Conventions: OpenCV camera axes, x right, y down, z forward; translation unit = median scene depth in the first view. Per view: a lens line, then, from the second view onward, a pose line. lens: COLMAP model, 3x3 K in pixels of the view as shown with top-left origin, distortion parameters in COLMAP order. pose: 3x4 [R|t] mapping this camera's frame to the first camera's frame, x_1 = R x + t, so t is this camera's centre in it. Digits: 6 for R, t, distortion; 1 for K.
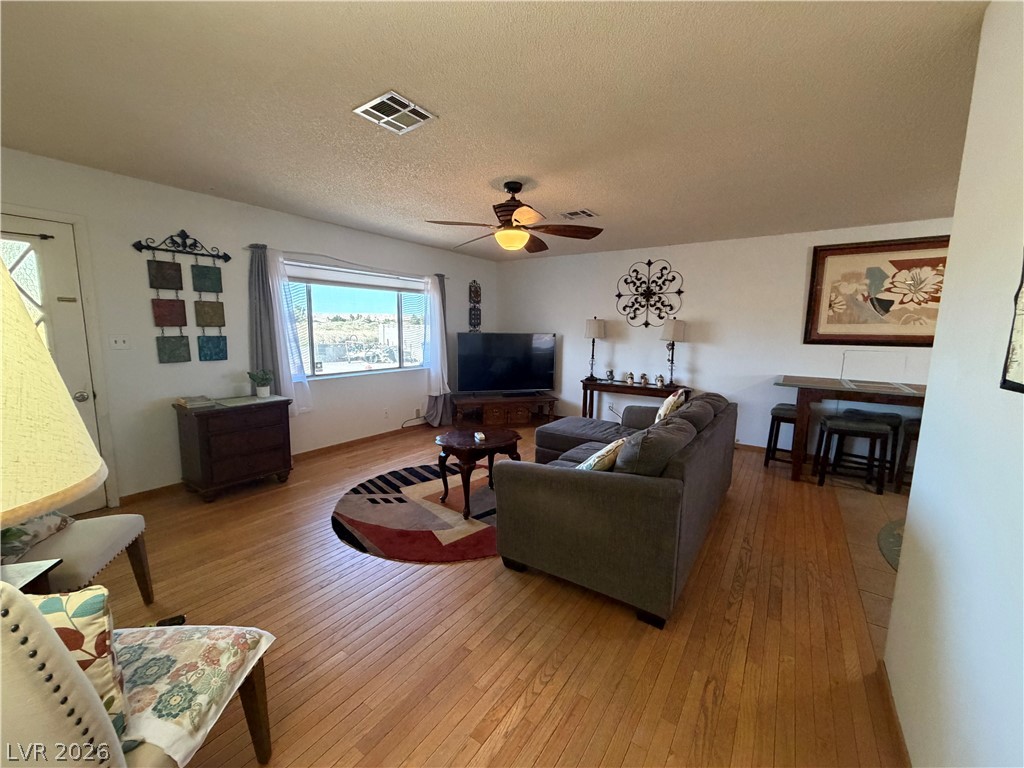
lens RADIAL K [[407.4, 0, 510.5], [0, 407.4, 384.7], [0, 0, 1]] dist [0.000312, 0.000010]
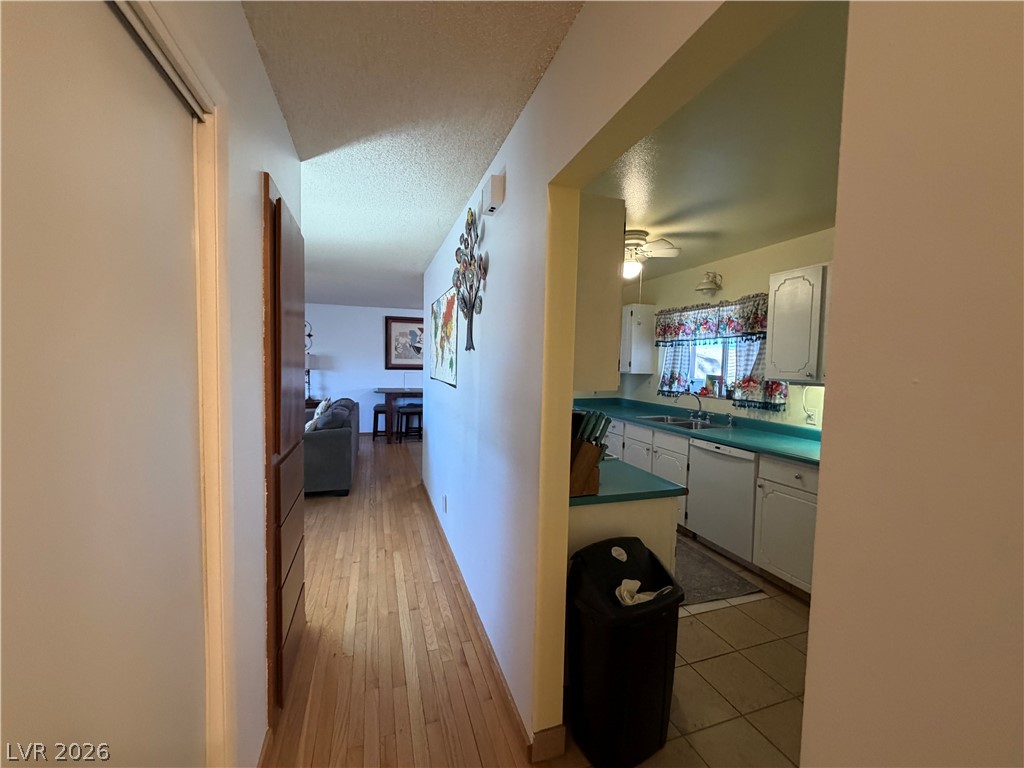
lens RADIAL K [[407.4, 0, 510.5], [0, 407.4, 384.7], [0, 0, 1]] dist [0.000312, 0.000010]
pose [[0.597747, -0.043960, 0.800479, -0.405443], [0.098890, 0.994913, -0.019207, 0.057291], [-0.795562, 0.090640, 0.599053, -0.525938]]
